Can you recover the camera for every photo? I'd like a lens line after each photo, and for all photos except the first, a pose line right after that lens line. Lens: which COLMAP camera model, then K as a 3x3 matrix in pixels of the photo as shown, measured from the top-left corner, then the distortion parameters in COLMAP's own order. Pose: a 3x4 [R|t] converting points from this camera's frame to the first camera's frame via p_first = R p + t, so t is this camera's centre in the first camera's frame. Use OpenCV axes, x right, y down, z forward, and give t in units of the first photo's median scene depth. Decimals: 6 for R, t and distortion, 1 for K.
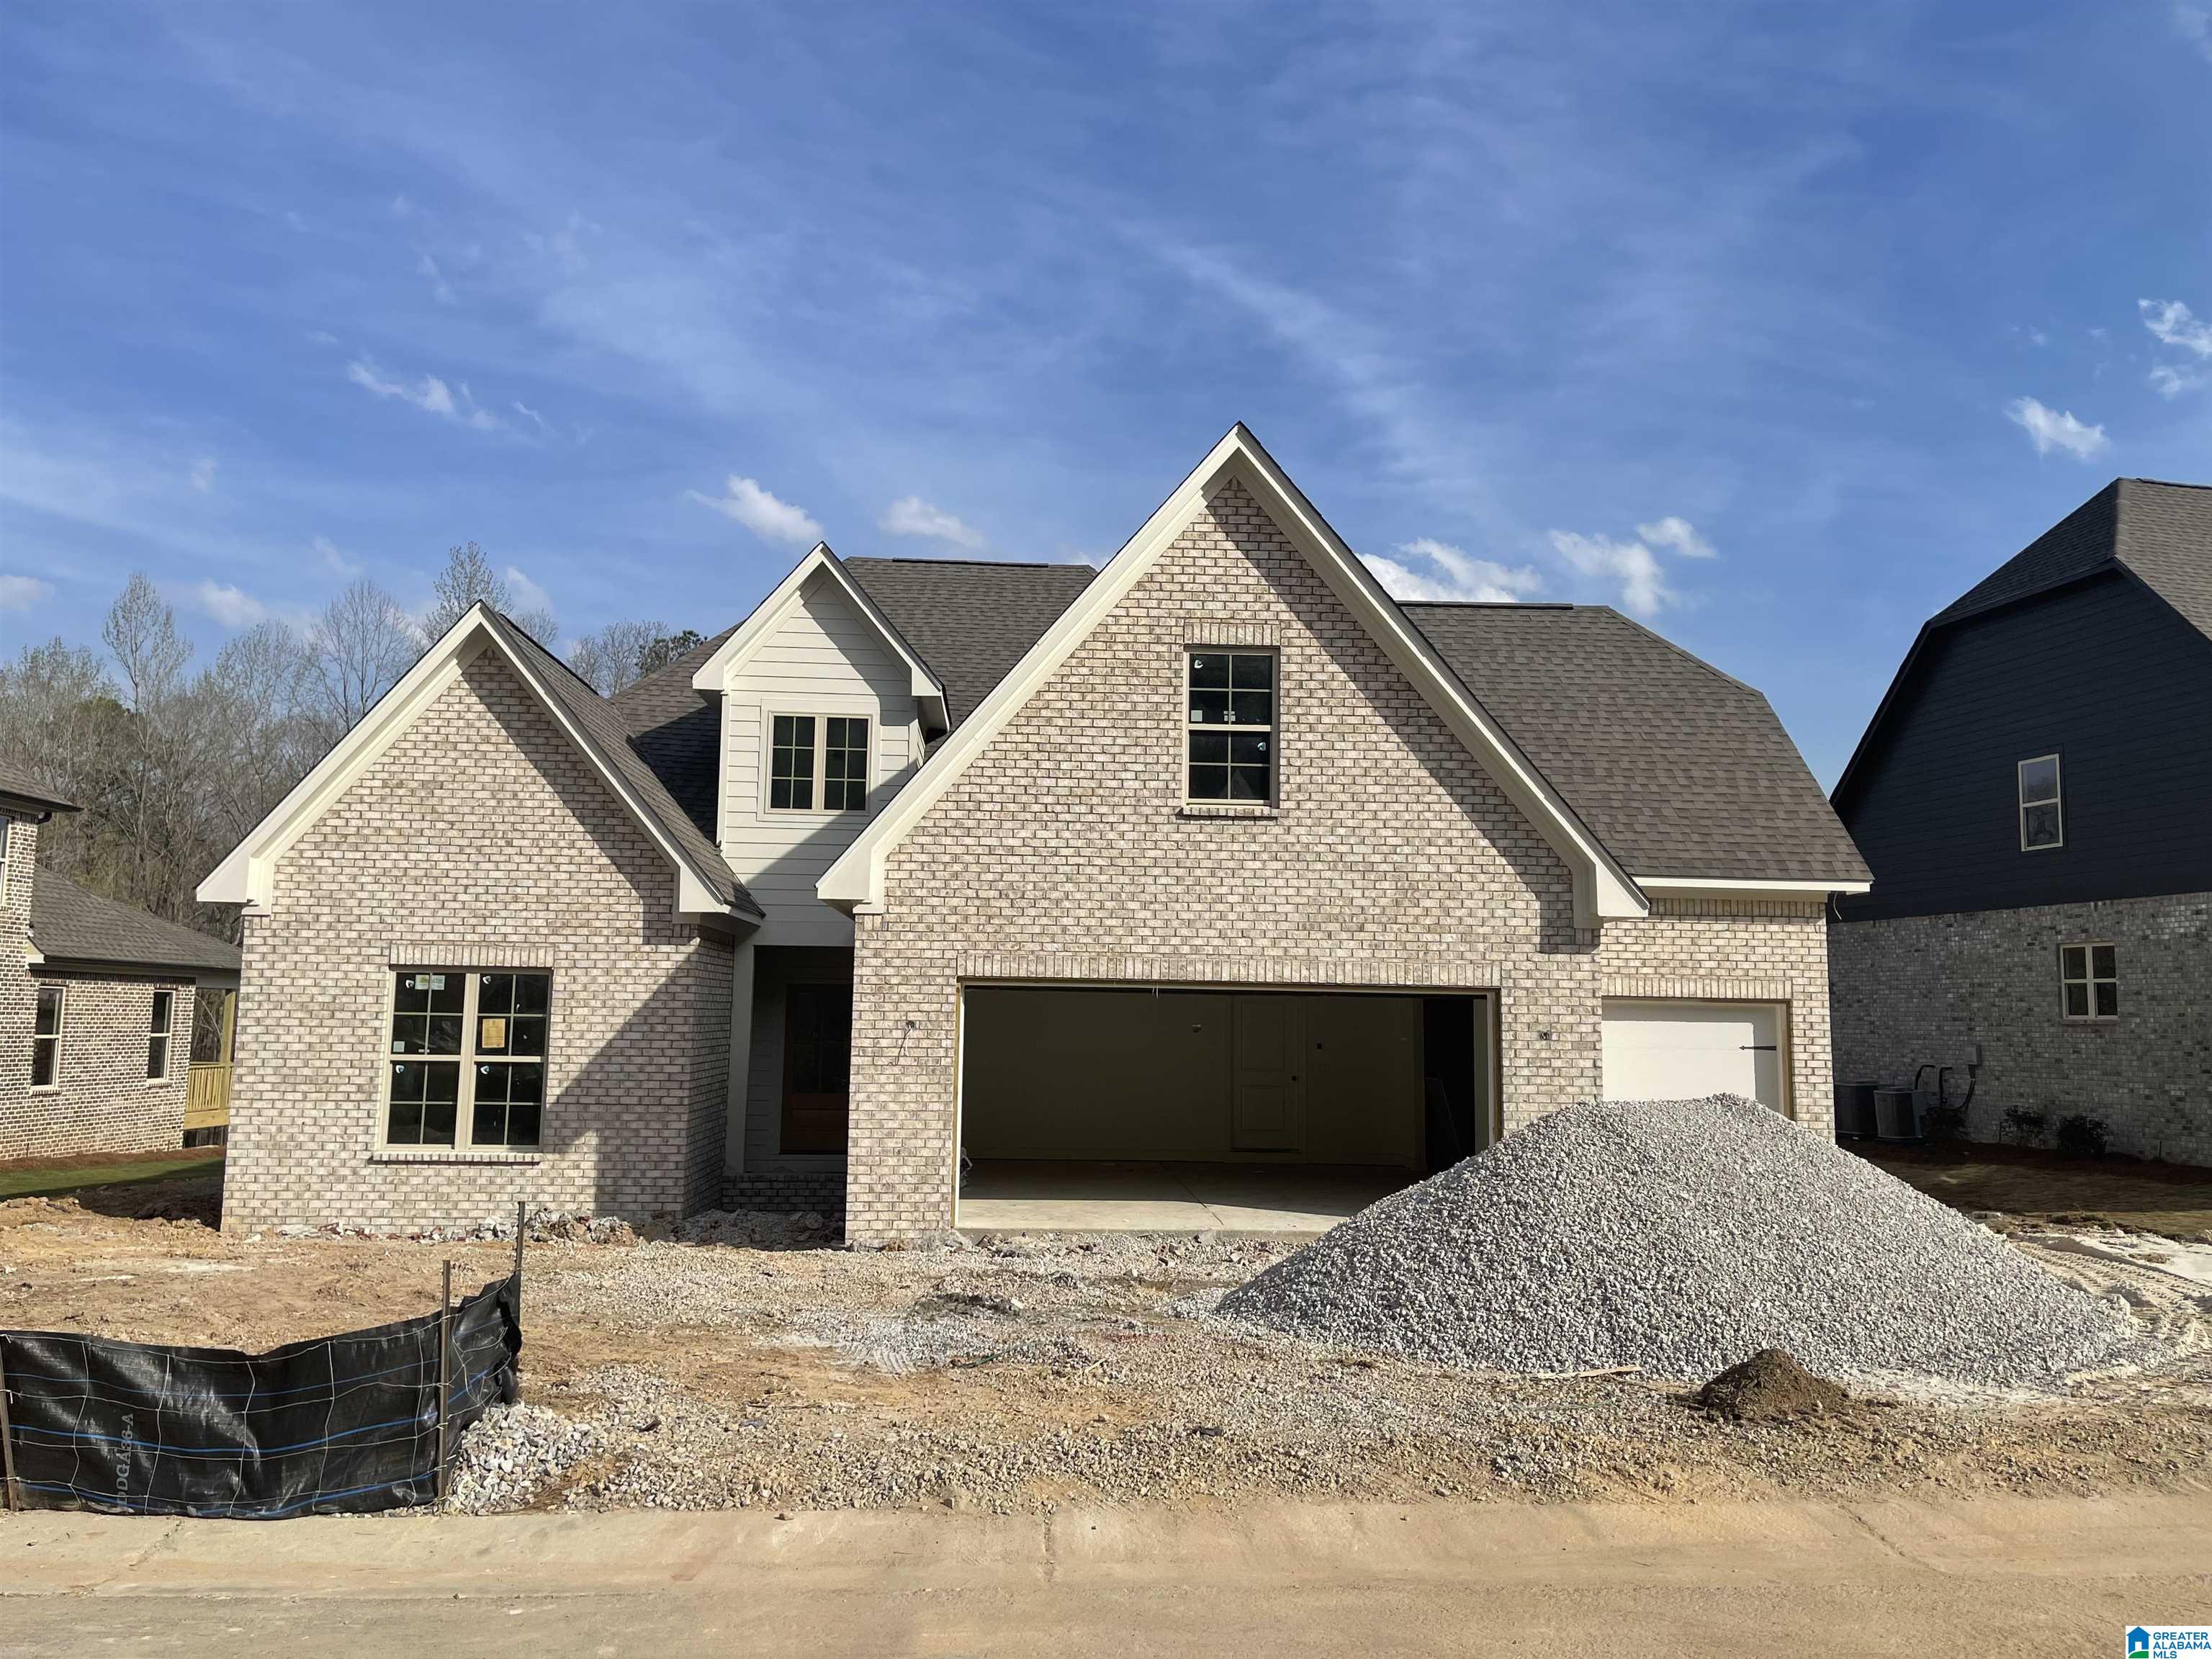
lens RADIAL K [[1705.6, 0, 1108.3], [0, 1705.6, 819.9], [0, 0, 1]] dist [0.035883, -0.053448]
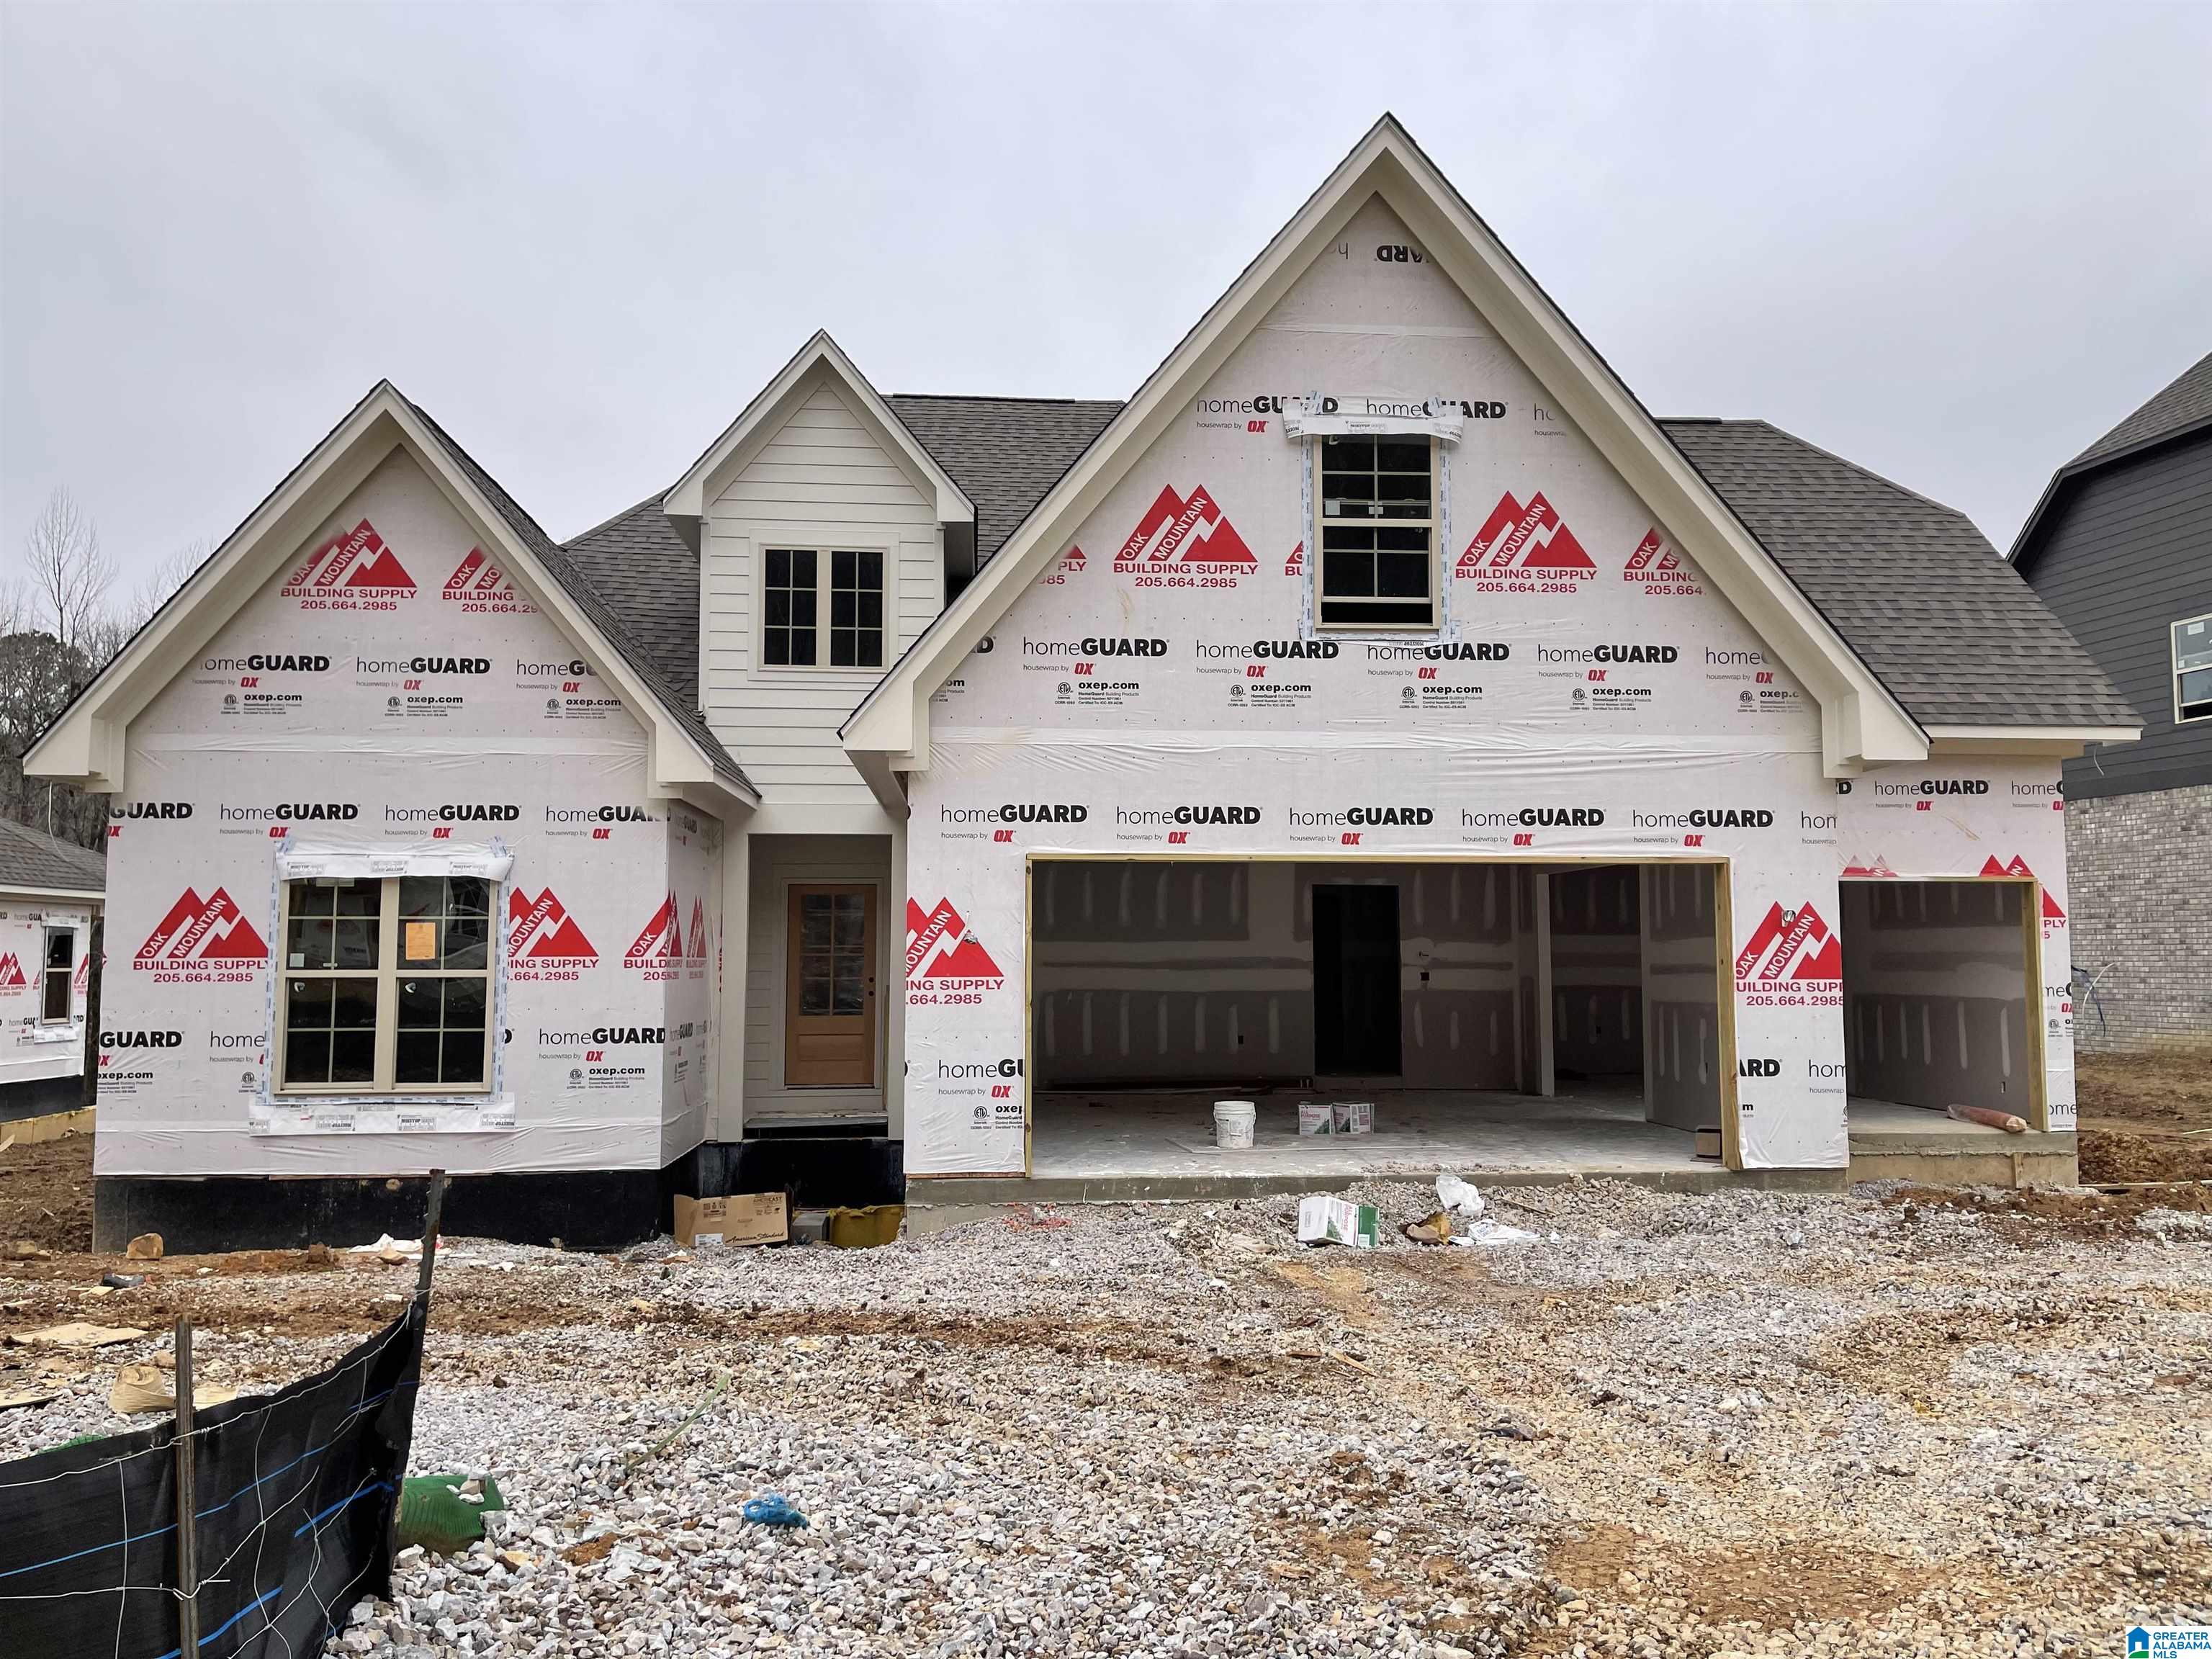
lens RADIAL K [[1705.6, 0, 1111.5], [0, 1705.6, 818.9], [0, 0, 1]] dist [0.035883, -0.053448]
pose [[0.999664, -0.014866, 0.021241, -0.052755], [0.014049, 0.999175, 0.038116, 0.038411], [-0.021790, -0.037805, 0.999048, 0.189783]]
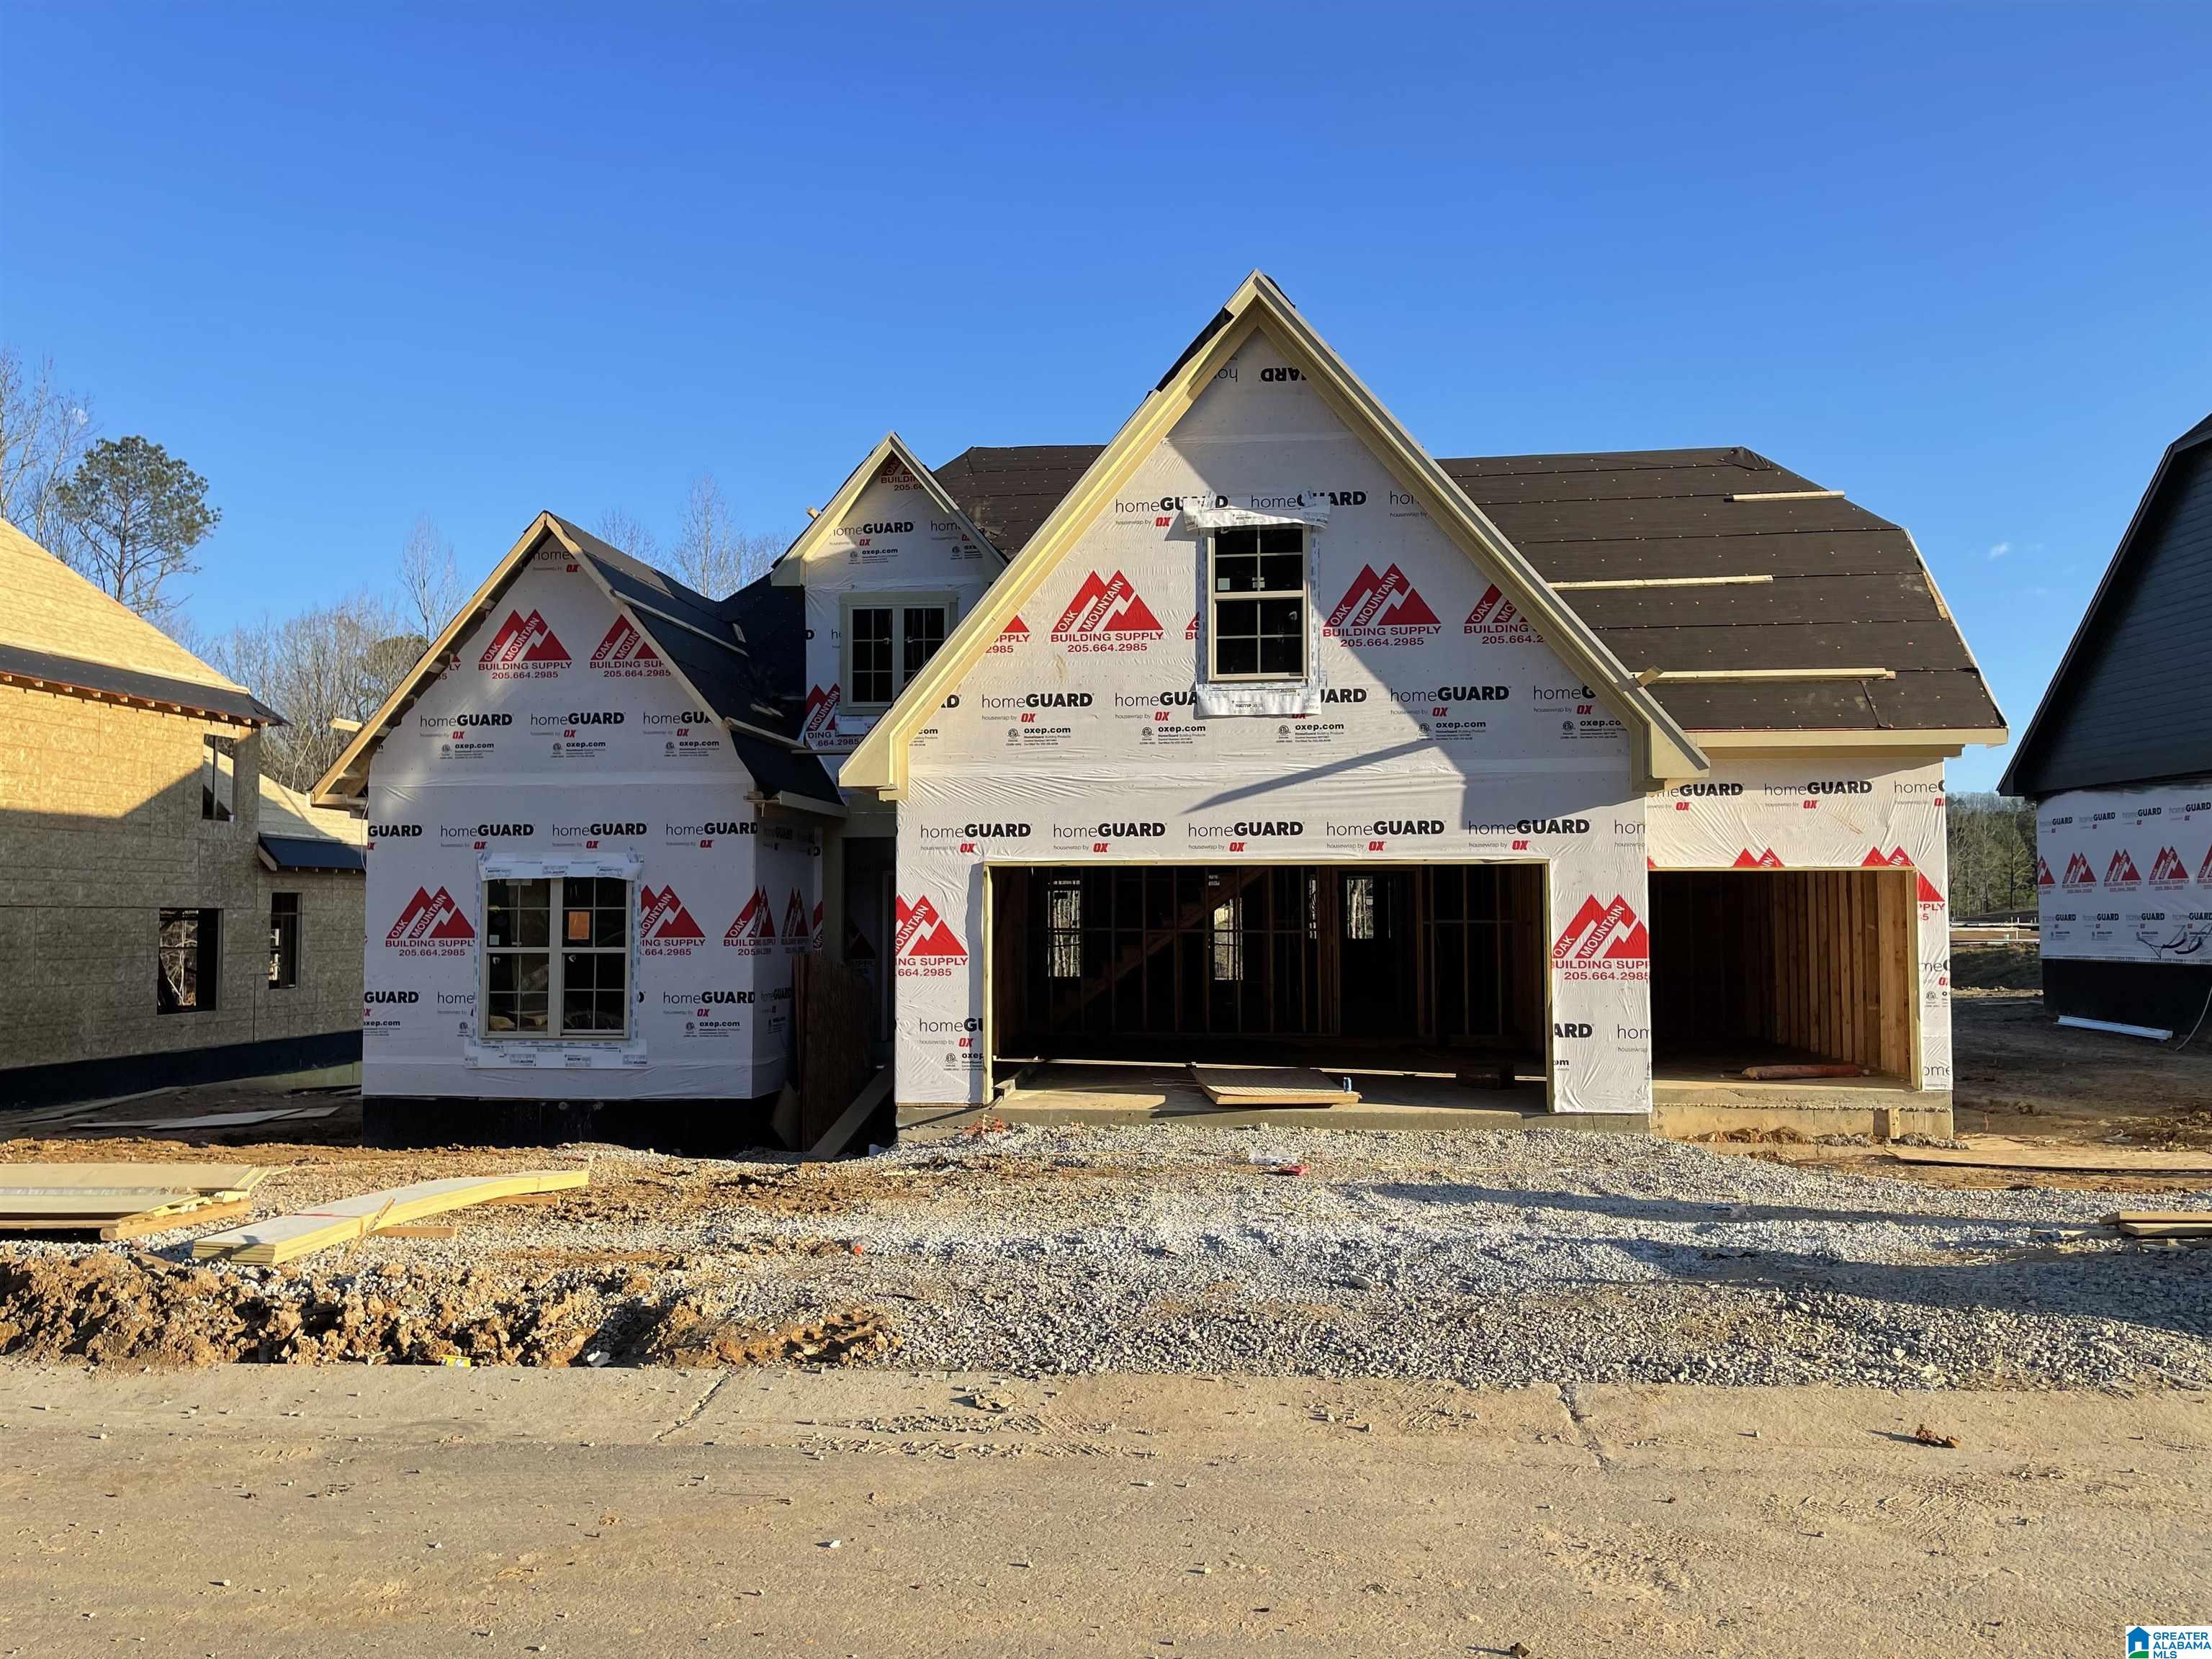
lens RADIAL K [[1705.6, 0, 1099.6], [0, 1705.6, 831.3], [0, 0, 1]] dist [0.035883, -0.053448]
pose [[0.985335, -0.026628, -0.168543, 0.116787], [0.037826, 0.997260, 0.063579, 0.011102], [0.166388, -0.069022, 0.983642, 0.025440]]
